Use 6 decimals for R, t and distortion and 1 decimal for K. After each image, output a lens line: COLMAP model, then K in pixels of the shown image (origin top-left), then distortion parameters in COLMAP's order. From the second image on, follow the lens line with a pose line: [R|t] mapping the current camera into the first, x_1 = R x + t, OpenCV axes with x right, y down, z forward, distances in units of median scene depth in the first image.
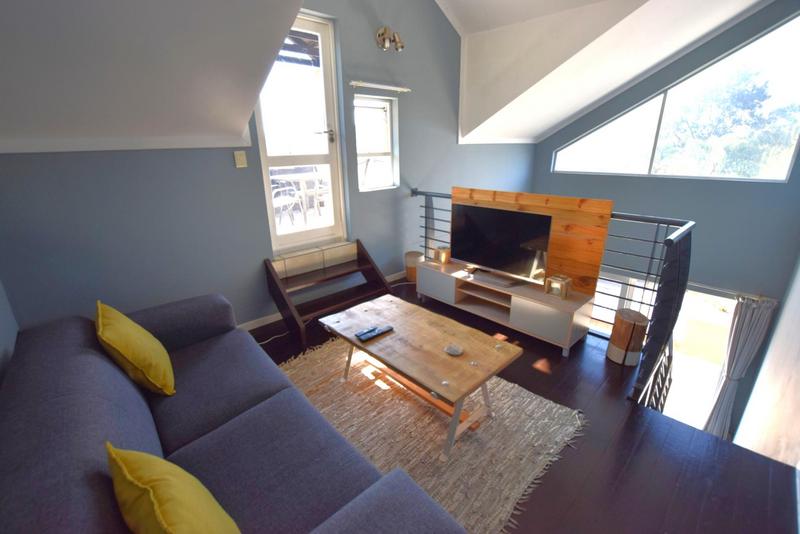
lens RADIAL K [[351.0, 0, 386.1], [0, 351.0, 268.8], [0, 0, 1]] dist [-0.015963, 0.000075]
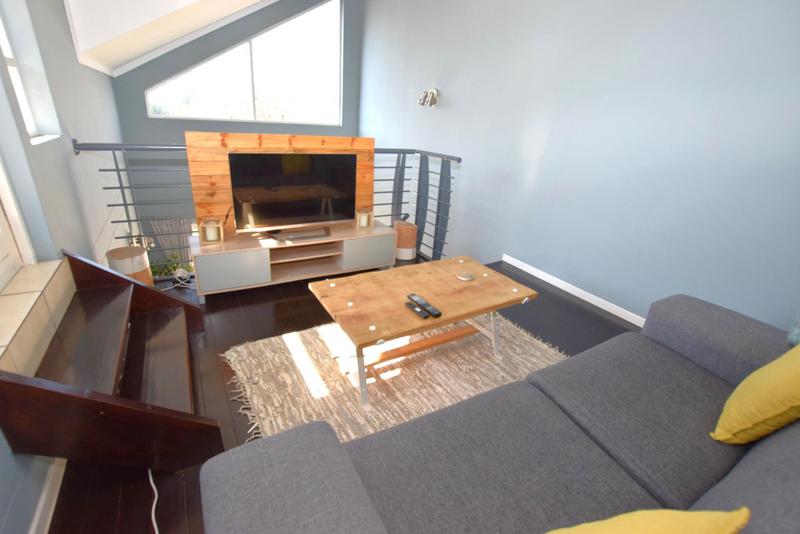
lens RADIAL K [[351.0, 0, 386.1], [0, 351.0, 268.8], [0, 0, 1]] dist [-0.015963, 0.000075]
pose [[0.191707, -0.358687, 0.913560, -0.519915], [0.253399, 0.917354, 0.307002, -0.114609], [-0.948176, 0.172640, 0.266754, 0.580444]]
